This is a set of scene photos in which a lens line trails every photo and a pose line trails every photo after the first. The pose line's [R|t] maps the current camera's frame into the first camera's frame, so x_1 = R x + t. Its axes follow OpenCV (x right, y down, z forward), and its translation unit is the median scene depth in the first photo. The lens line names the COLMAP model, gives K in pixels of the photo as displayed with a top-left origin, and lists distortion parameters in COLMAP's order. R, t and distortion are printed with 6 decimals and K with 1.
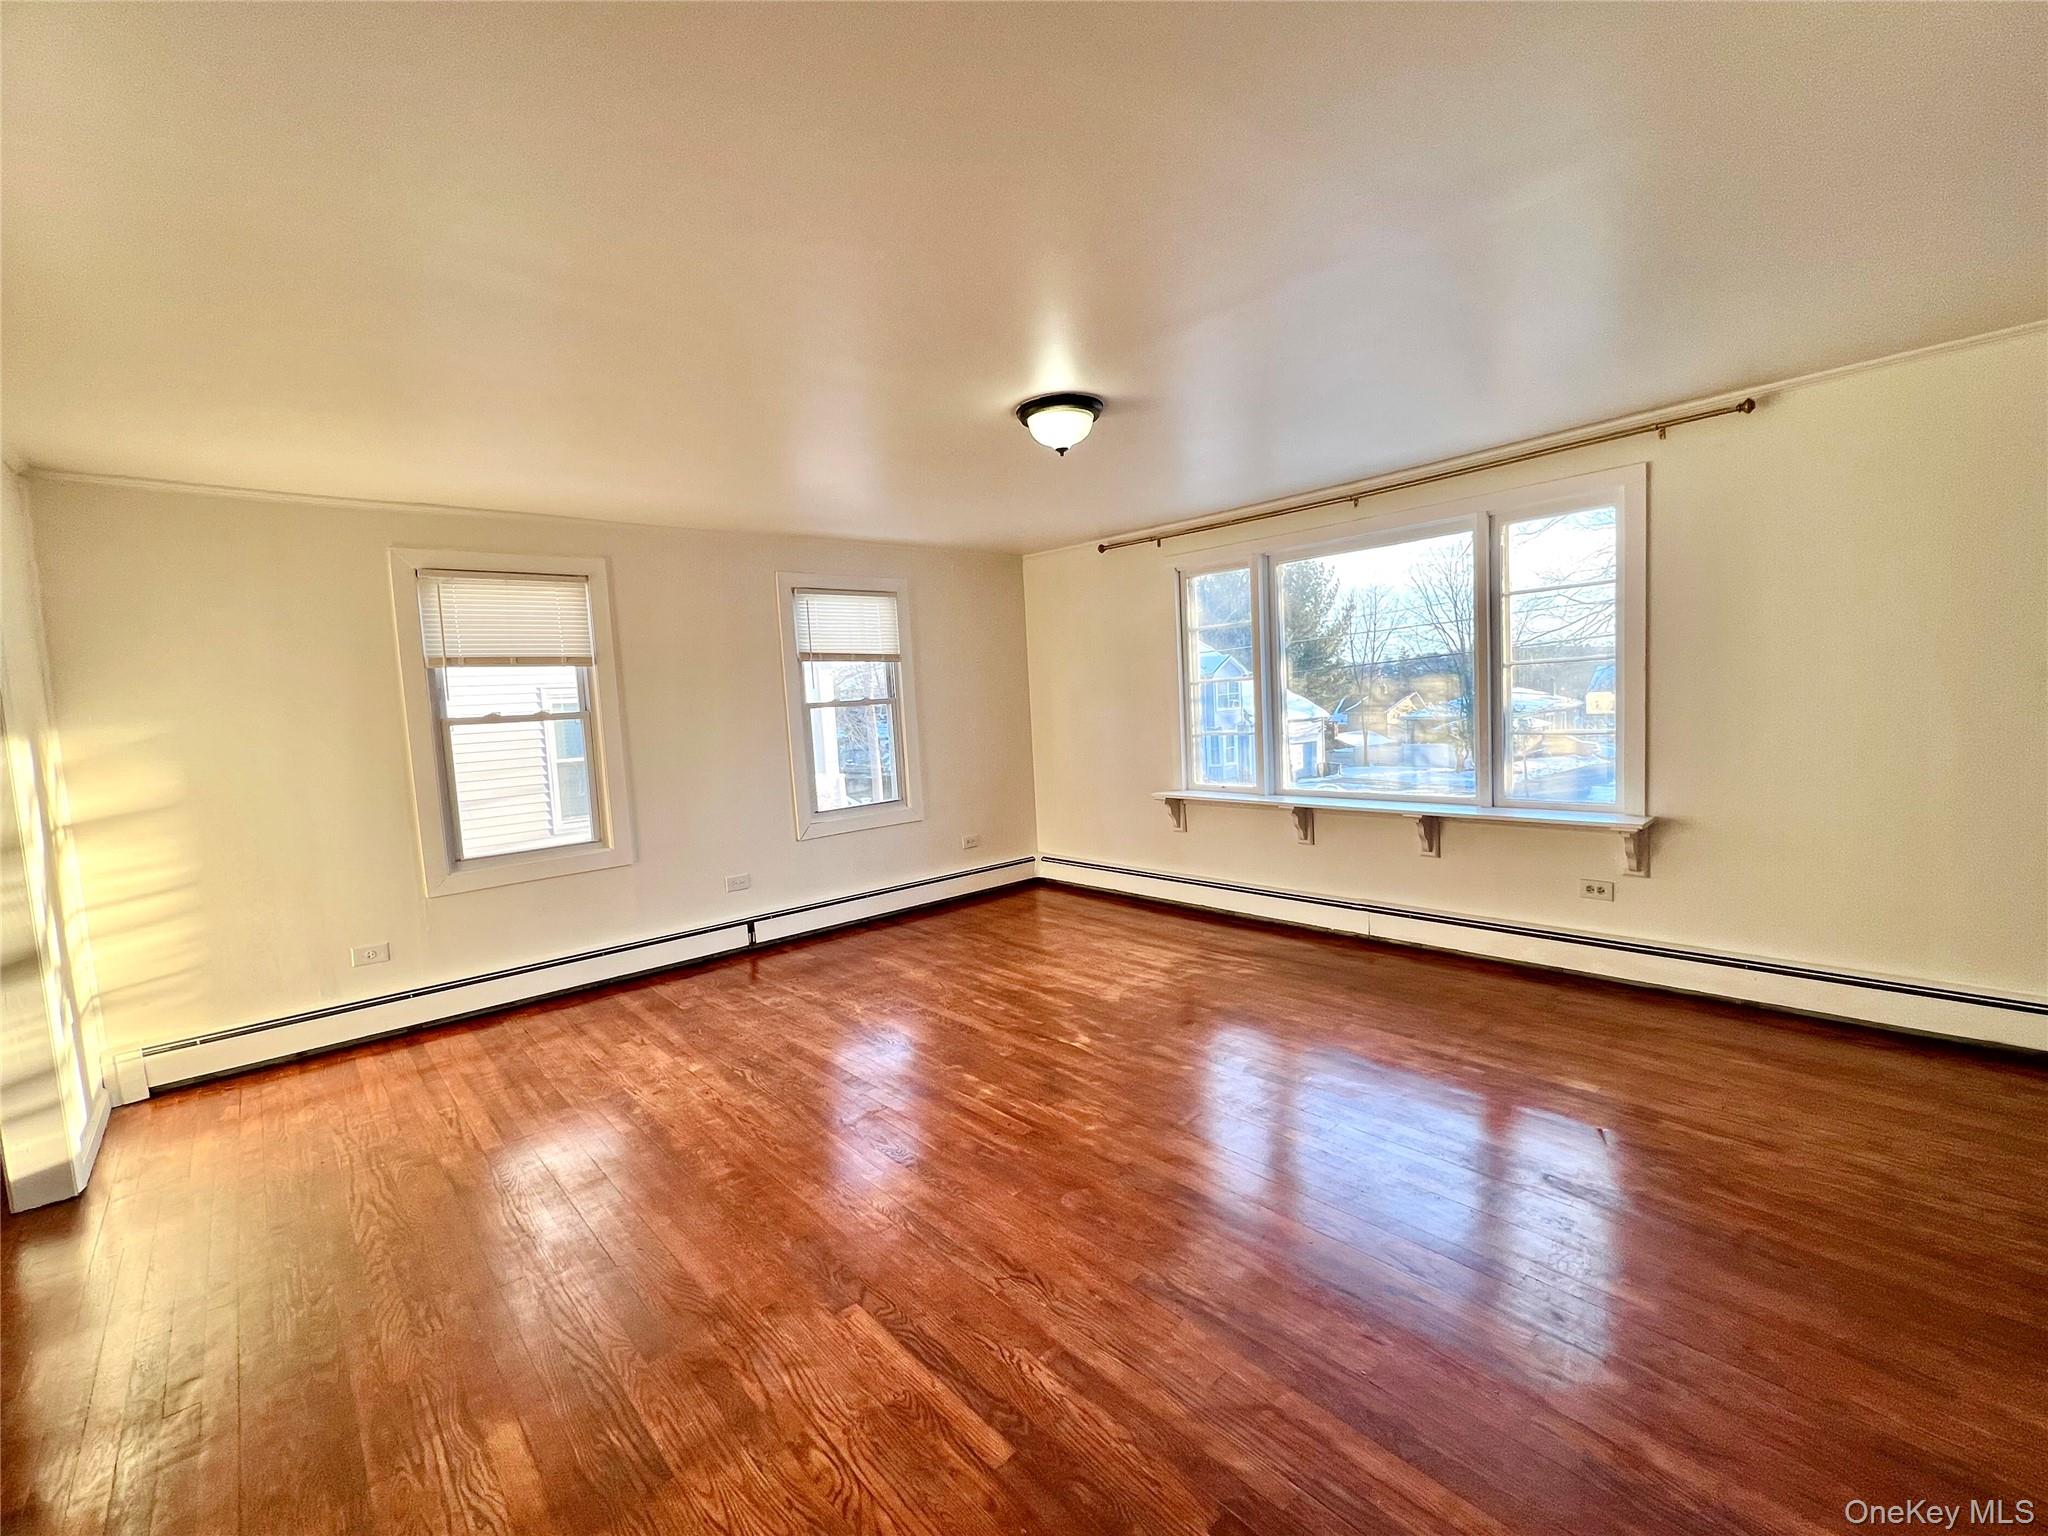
lens RADIAL K [[875.1, 0, 1018.0], [0, 875.1, 769.4], [0, 0, 1]] dist [0.000680, 0.000153]
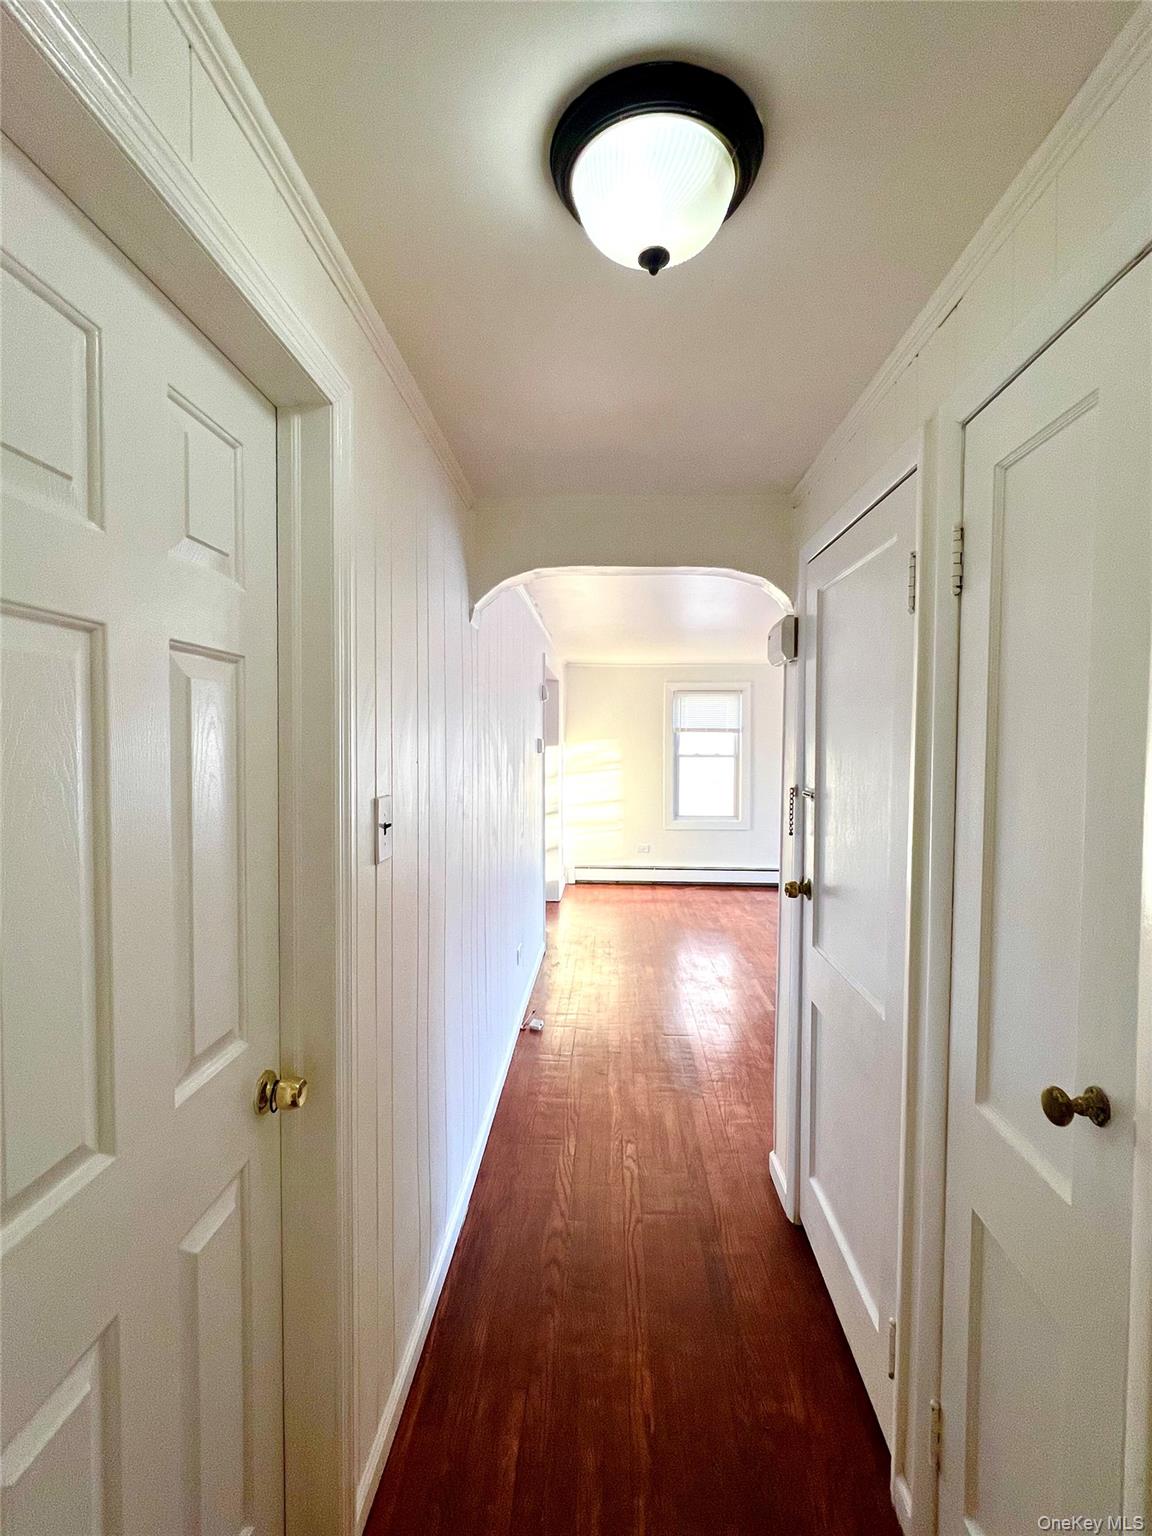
lens RADIAL K [[703.6, 0, 561.6], [0, 703.6, 771.0], [0, 0, 1]] dist [0.001424, -0.000473]
pose [[0.696719, 0.078858, -0.712996, 0.465801], [-0.098800, 0.995016, 0.013506, -0.008716], [0.710507, 0.061035, 0.701038, -0.528501]]
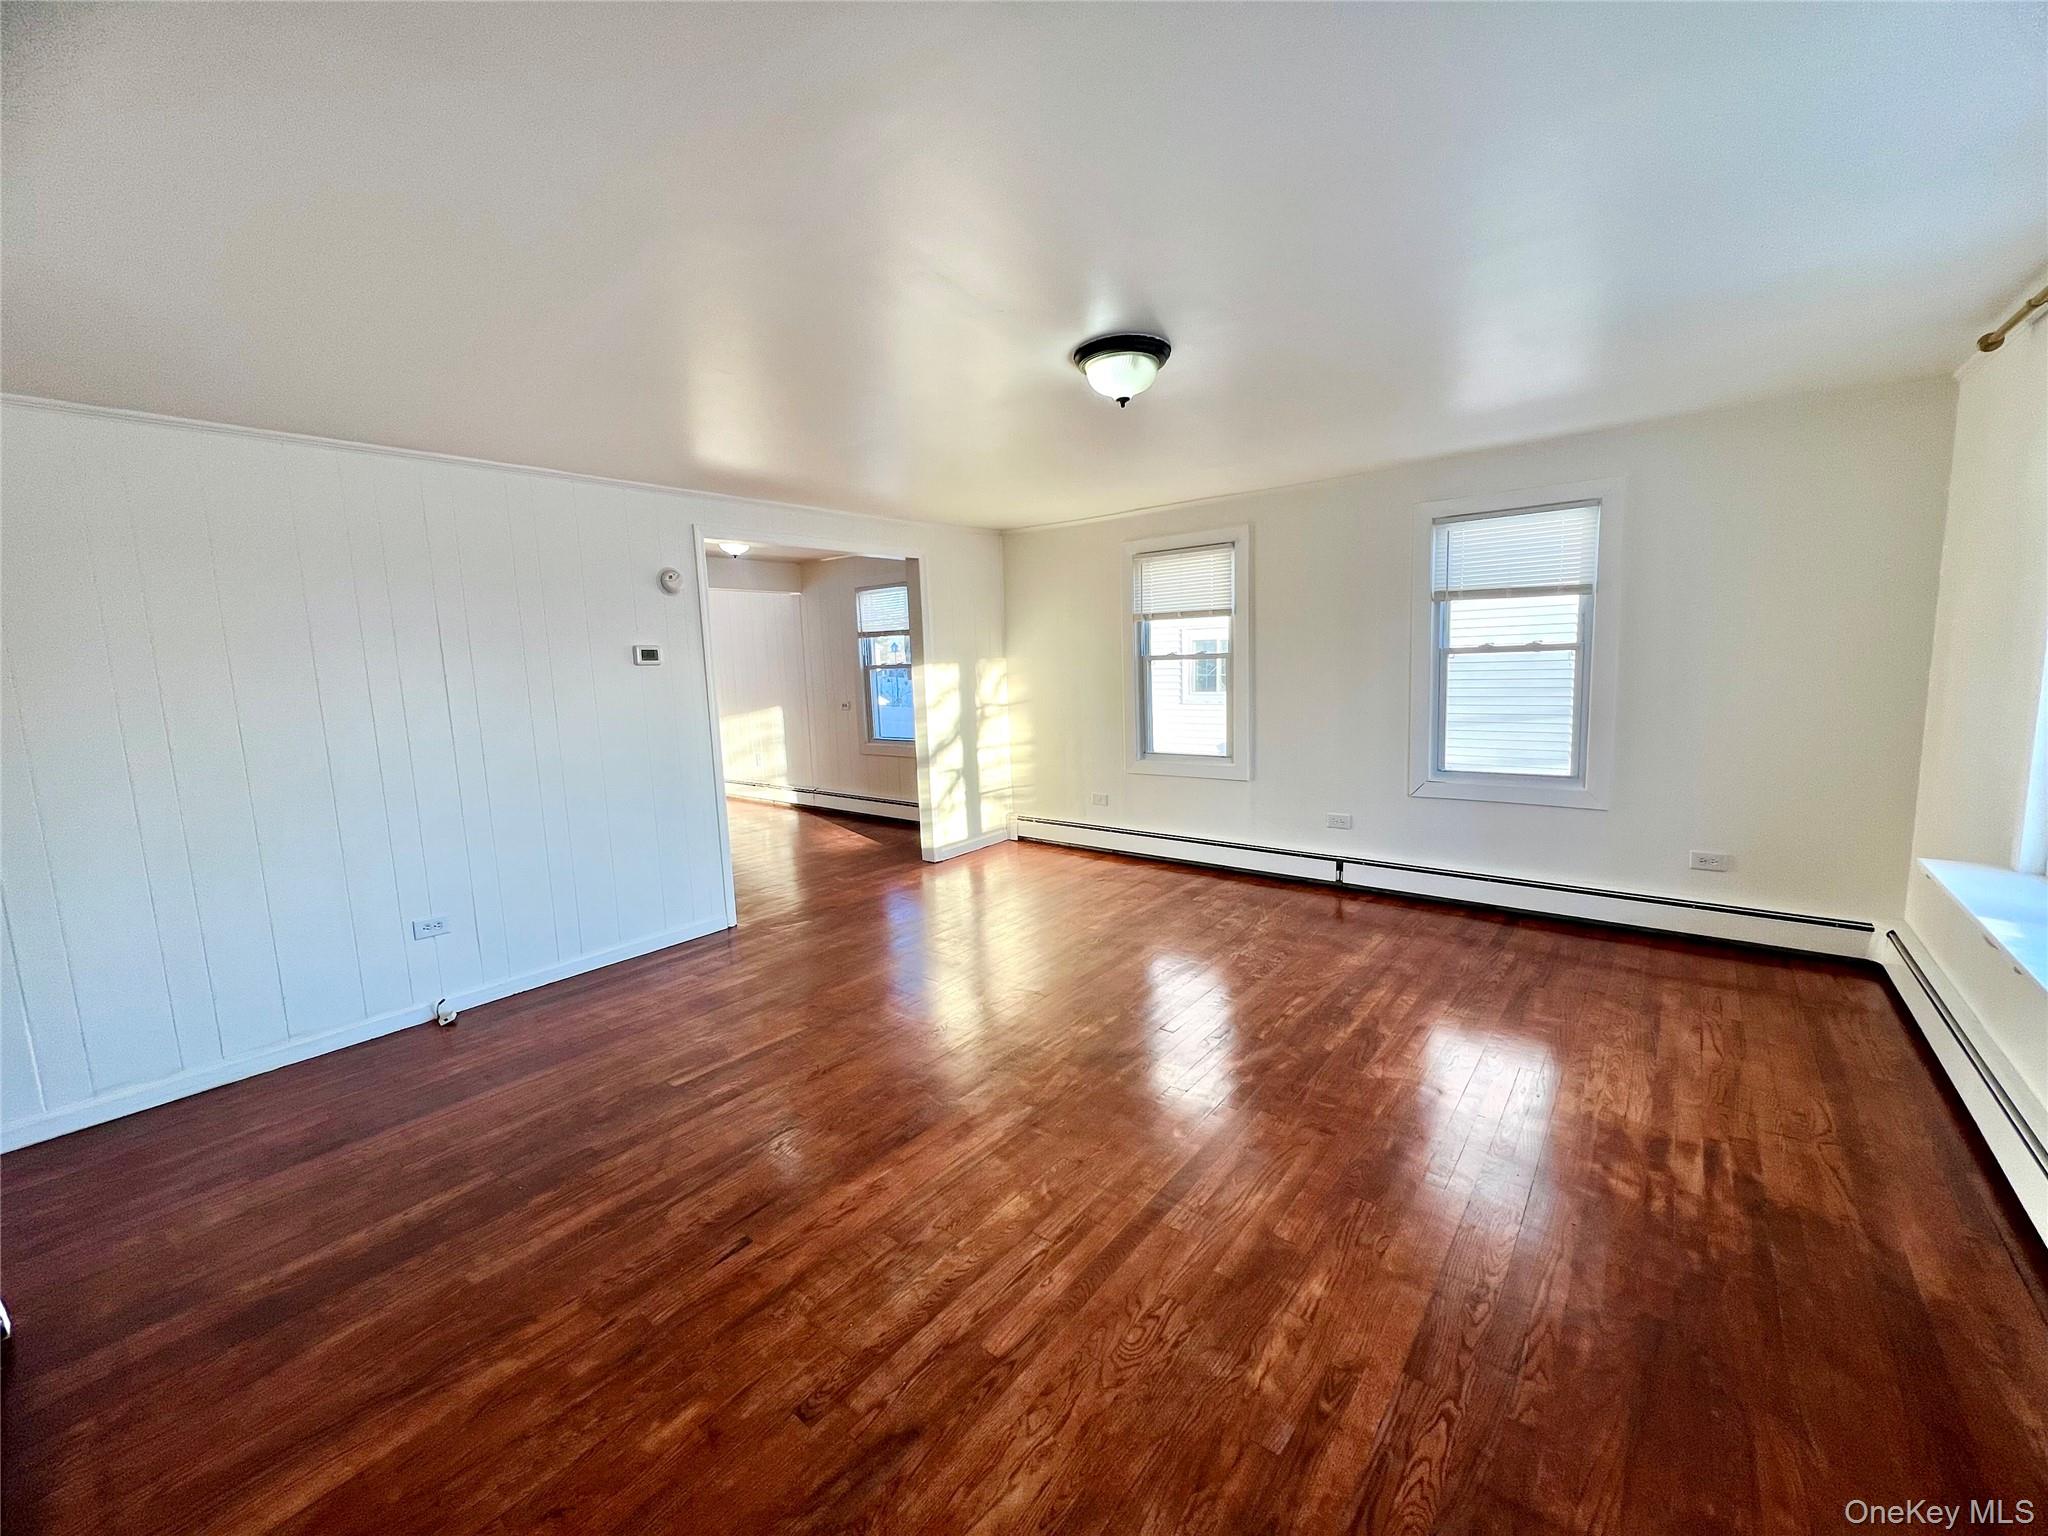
lens RADIAL K [[816.0, 0, 1021.7], [0, 816.0, 772.2], [0, 0, 1]] dist [-0.000142, 0.000341]
pose [[0.160781, 0.184856, -0.969525, 0.680062], [-0.055895, 0.982433, 0.178048, -0.098556], [0.985406, 0.025565, 0.168289, 0.567849]]
